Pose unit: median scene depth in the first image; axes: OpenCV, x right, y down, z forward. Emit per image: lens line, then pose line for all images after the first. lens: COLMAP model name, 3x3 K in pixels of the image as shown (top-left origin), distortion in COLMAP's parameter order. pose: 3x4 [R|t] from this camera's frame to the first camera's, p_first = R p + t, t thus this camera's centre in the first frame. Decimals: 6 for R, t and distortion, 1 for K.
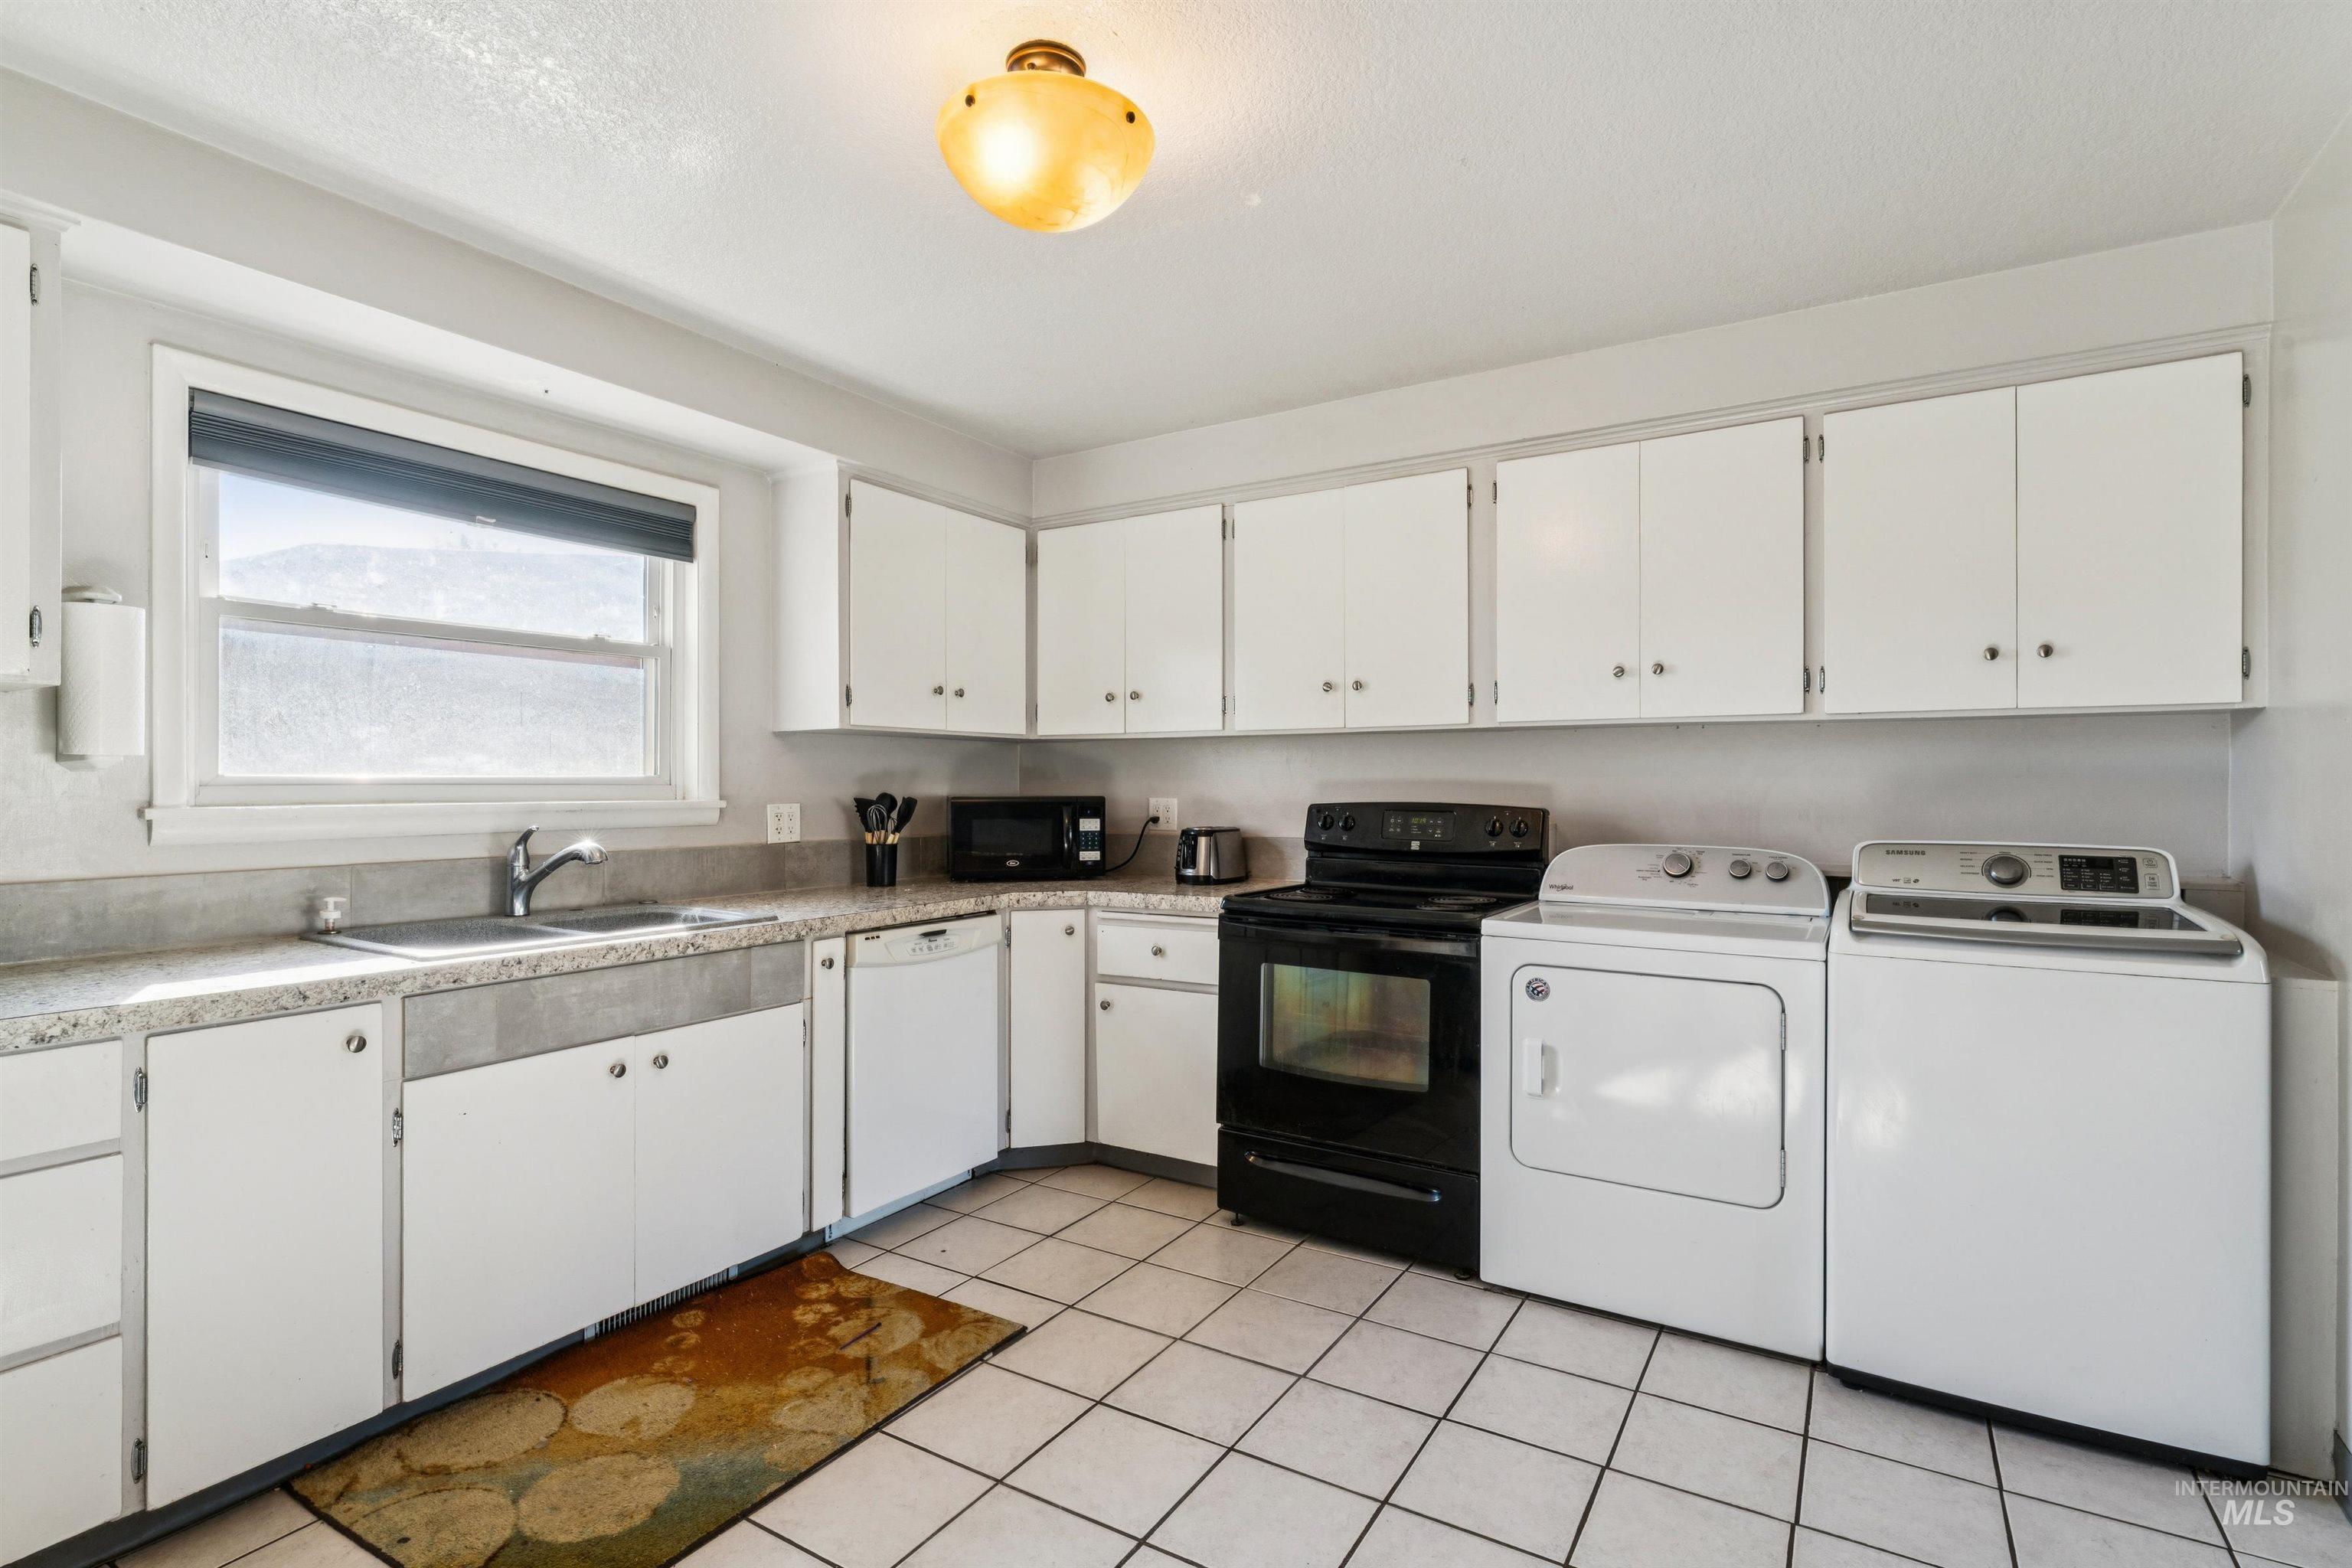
lens RADIAL K [[1125.3, 0, 1183.7], [0, 1125.3, 782.4], [0, 0, 1]] dist [0.001328, -0.000995]
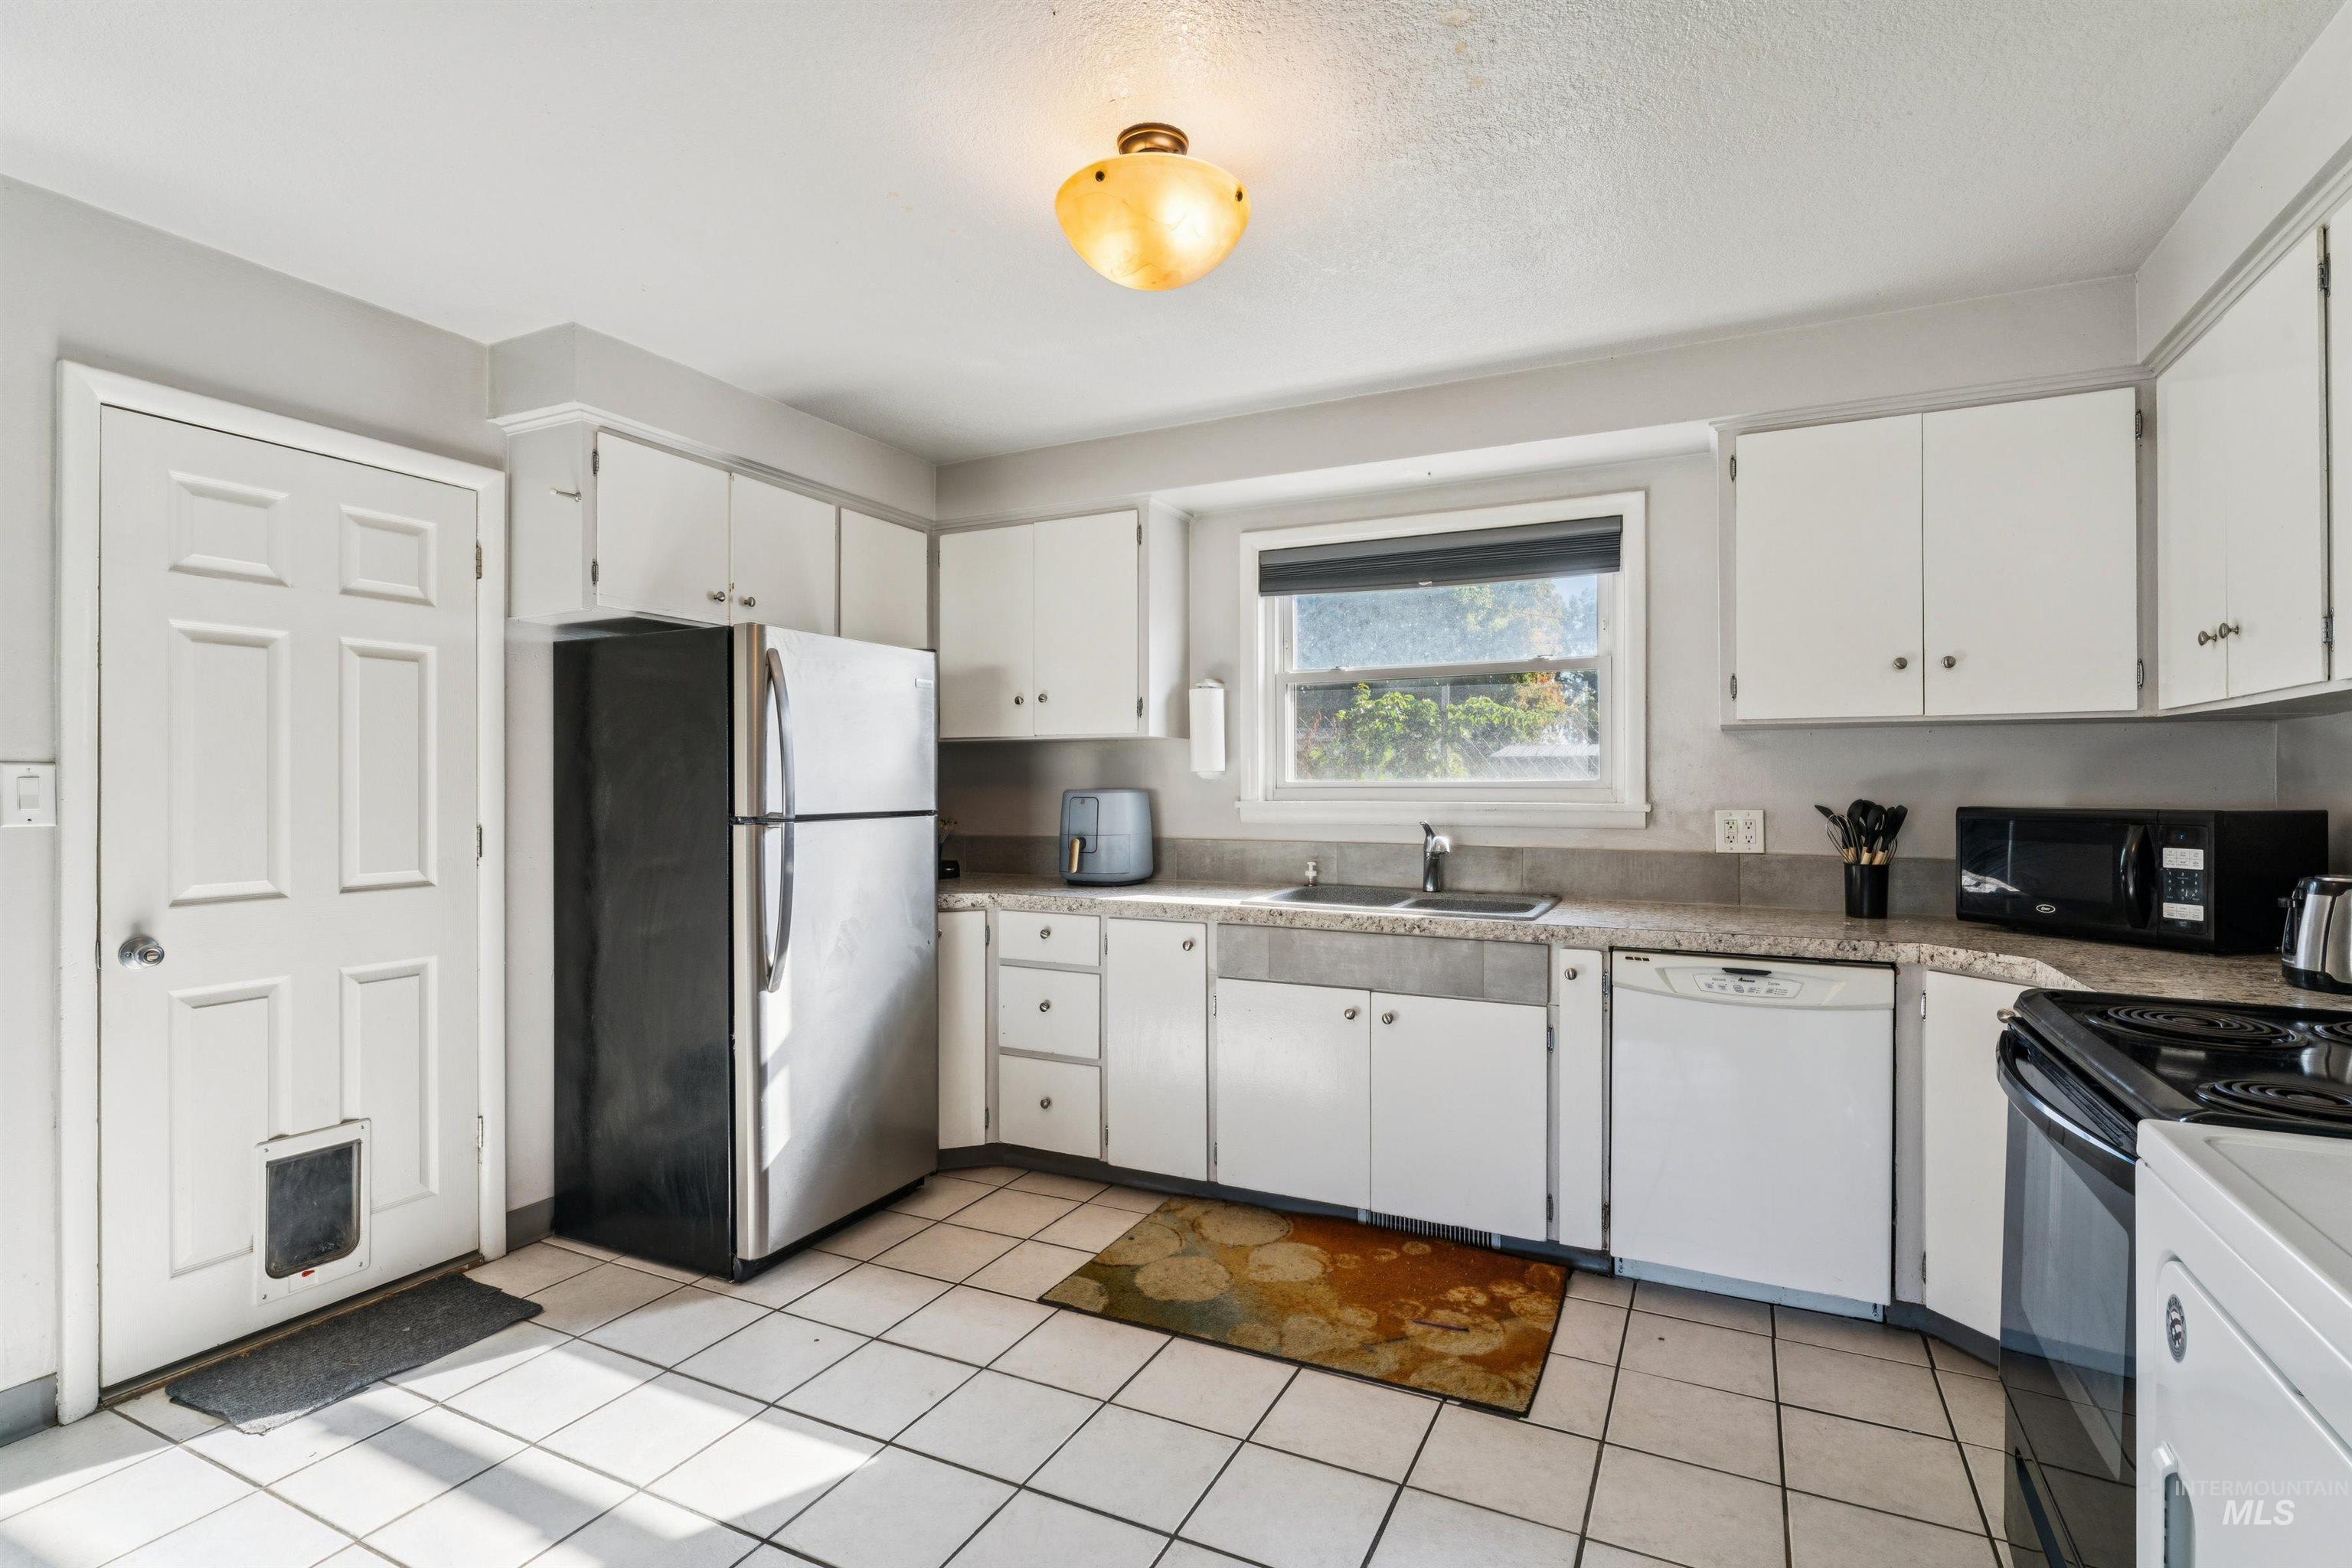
lens RADIAL K [[1125.3, 0, 1177.9], [0, 1125.3, 781.3], [0, 0, 1]] dist [0.001328, -0.000995]
pose [[0.086236, -0.003150, -0.996270, 0.634840], [0.000825, 0.999995, -0.003091, -0.001712], [0.996274, -0.000555, 0.086238, 0.595838]]
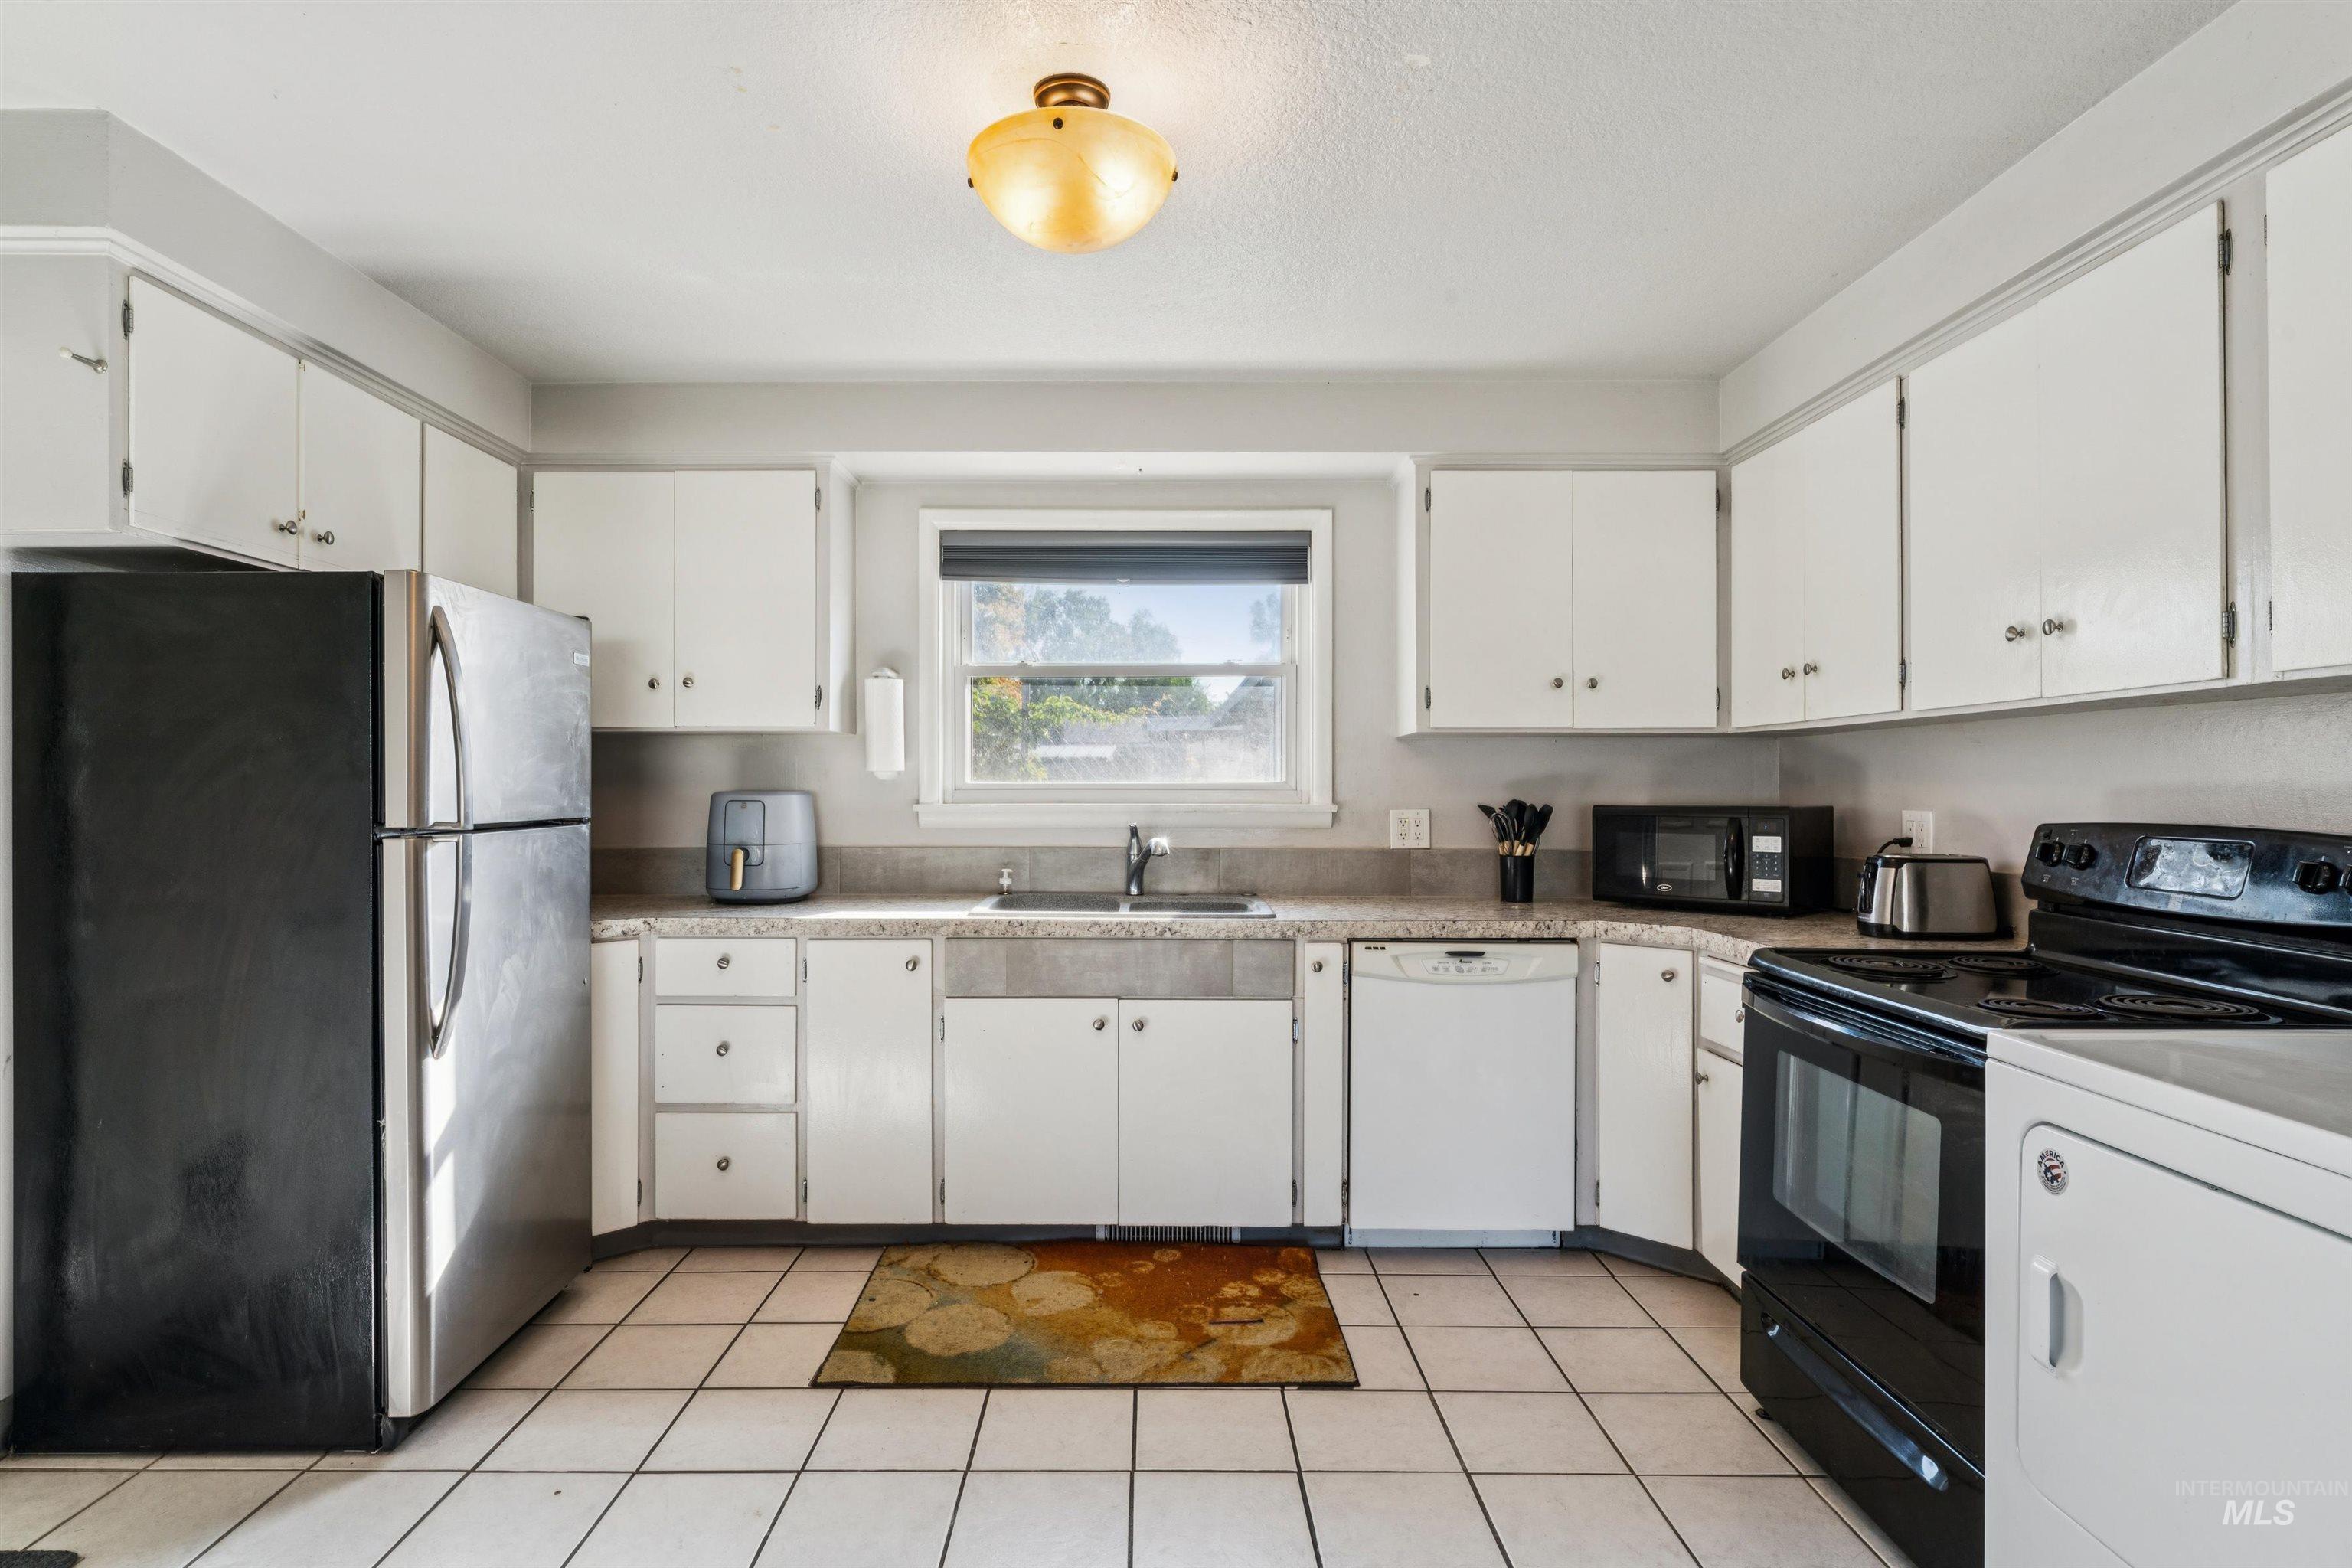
lens RADIAL K [[1224.7, 0, 1147.4], [0, 1224.7, 786.0], [0, 0, 1]] dist [0.004855, -0.001071]
pose [[0.517794, -0.000726, -0.855505, 0.564251], [-0.000134, 1.000000, -0.000930, -0.000874], [0.855506, 0.000596, 0.517793, 0.305313]]
